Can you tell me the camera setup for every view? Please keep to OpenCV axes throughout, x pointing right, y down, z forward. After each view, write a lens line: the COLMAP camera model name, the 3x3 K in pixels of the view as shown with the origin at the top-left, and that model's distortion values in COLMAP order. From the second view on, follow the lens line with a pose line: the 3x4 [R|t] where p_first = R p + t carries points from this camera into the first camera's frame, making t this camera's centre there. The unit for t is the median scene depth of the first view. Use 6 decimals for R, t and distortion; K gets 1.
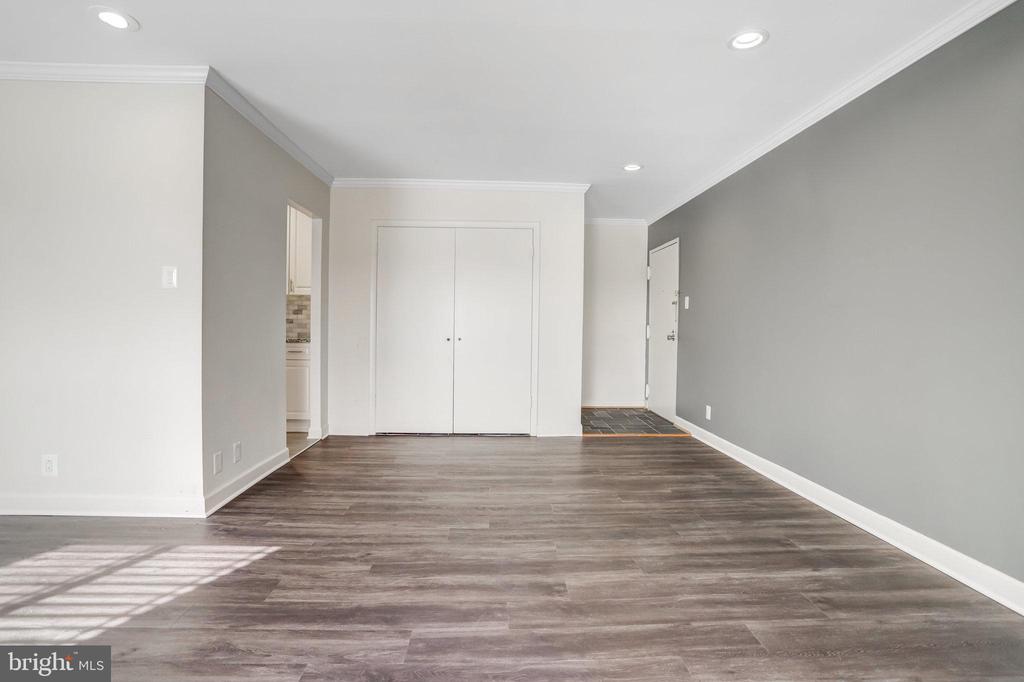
lens RADIAL K [[499.2, 0, 511.6], [0, 499.2, 334.1], [0, 0, 1]] dist [-0.081445, 0.041234]
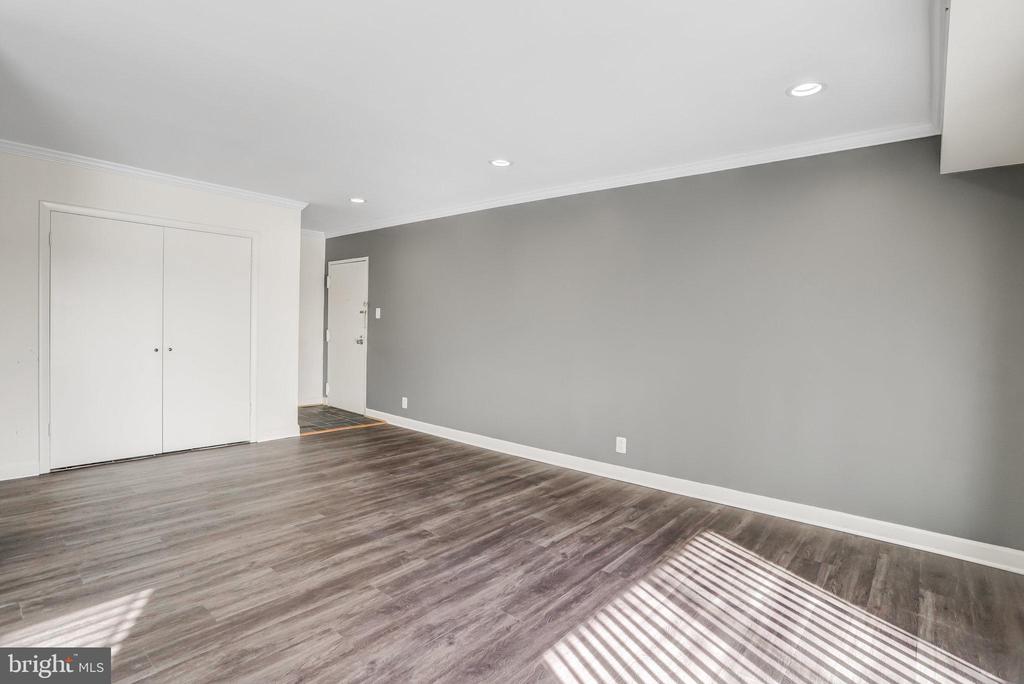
lens RADIAL K [[499.2, 0, 511.6], [0, 499.2, 335.1], [0, 0, 1]] dist [-0.081445, 0.041234]
pose [[0.687194, -0.007570, 0.726435, -0.613829], [-0.006888, 0.999833, 0.016935, -0.068292], [-0.726442, -0.016641, 0.687027, -0.129319]]
